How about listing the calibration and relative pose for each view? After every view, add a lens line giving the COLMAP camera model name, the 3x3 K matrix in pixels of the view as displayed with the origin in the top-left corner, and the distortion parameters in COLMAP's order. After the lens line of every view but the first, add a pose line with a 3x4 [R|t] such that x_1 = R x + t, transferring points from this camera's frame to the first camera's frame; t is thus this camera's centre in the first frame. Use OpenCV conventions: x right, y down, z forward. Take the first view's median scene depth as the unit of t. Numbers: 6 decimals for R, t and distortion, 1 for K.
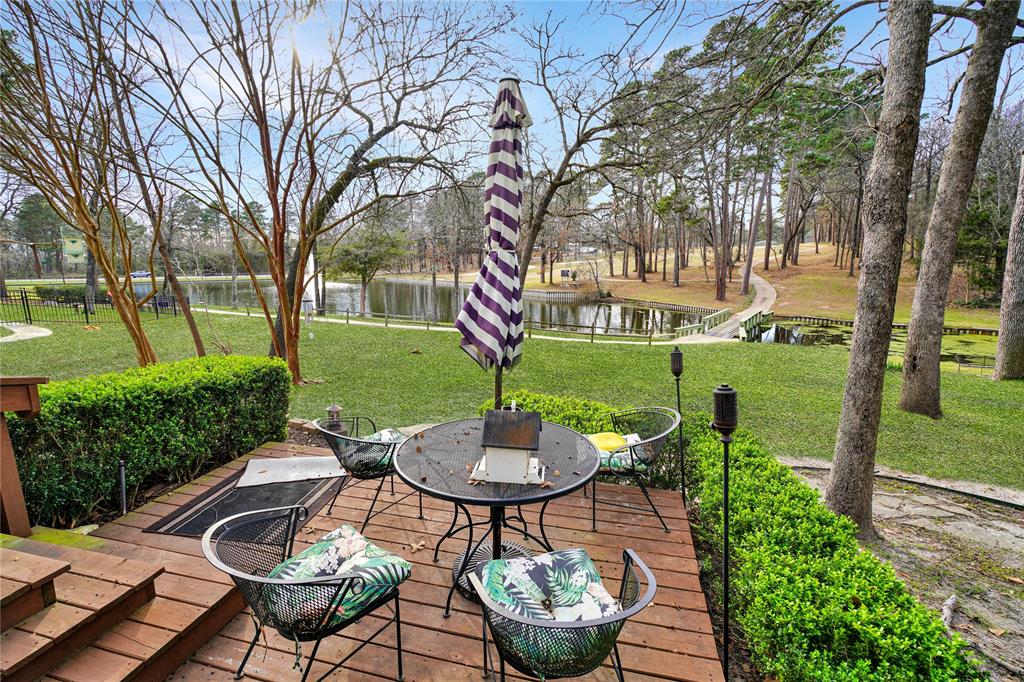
lens RADIAL K [[456.6, 0, 506.3], [0, 456.6, 339.3], [0, 0, 1]] dist [-0.004638, 0.001097]
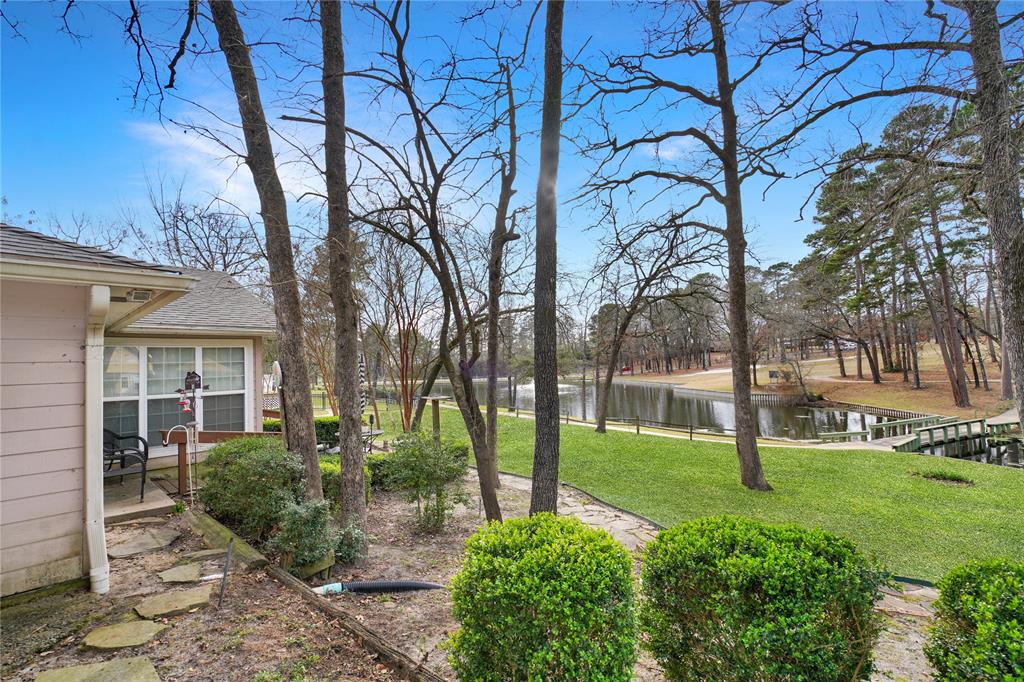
lens RADIAL K [[456.6, 0, 511.1], [0, 456.6, 342.7], [0, 0, 1]] dist [-0.004638, 0.001097]
pose [[0.877127, -0.045375, -0.478110, 0.221434], [-0.056391, 0.978909, -0.196358, 0.011653], [0.476936, 0.199192, 0.856069, -0.138564]]
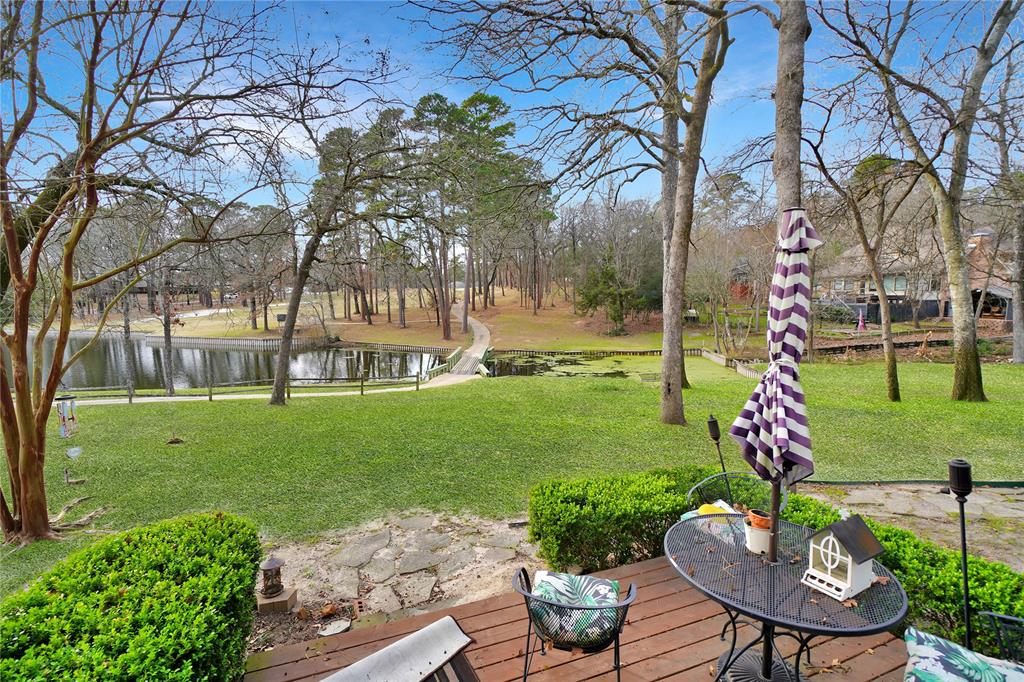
lens RADIAL K [[456.6, 0, 509.5], [0, 456.6, 339.9], [0, 0, 1]] dist [-0.004638, 0.001097]
pose [[0.813931, -0.051473, 0.578677, -0.060690], [0.101149, 0.993410, -0.053907, -0.013836], [-0.572088, 0.102409, 0.813773, 0.027716]]
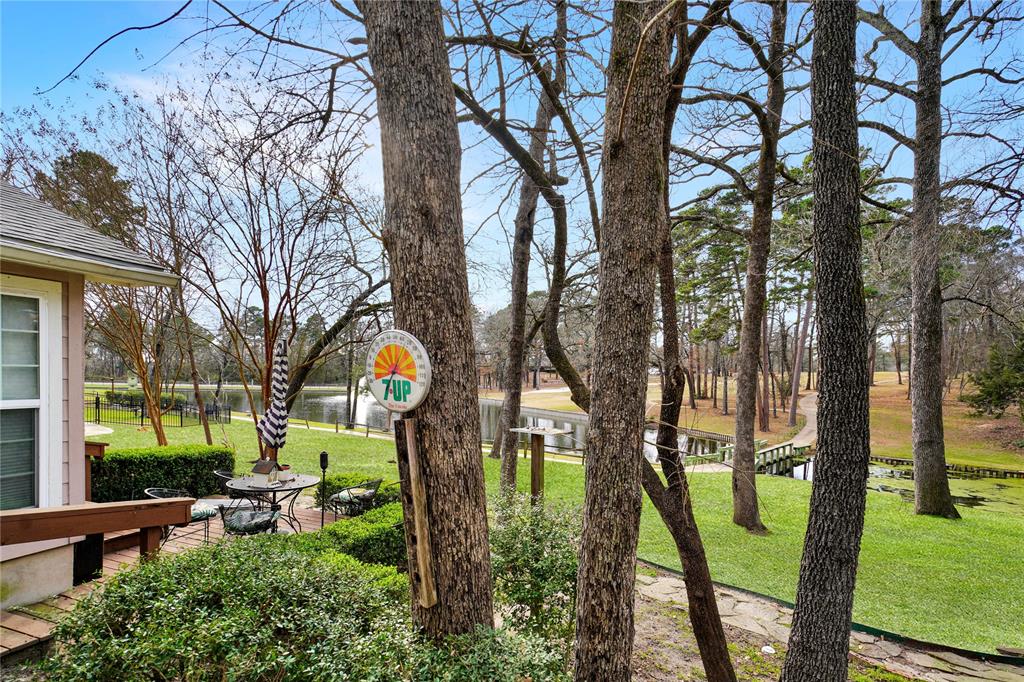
lens RADIAL K [[492.6, 0, 523.4], [0, 492.6, 386.4], [0, 0, 1]] dist [-0.005838, 0.000822]
pose [[0.994894, 0.035008, -0.094662, 0.089441], [-0.049209, 0.987135, -0.152126, 0.004586], [0.088118, 0.156008, 0.983817, -0.089494]]
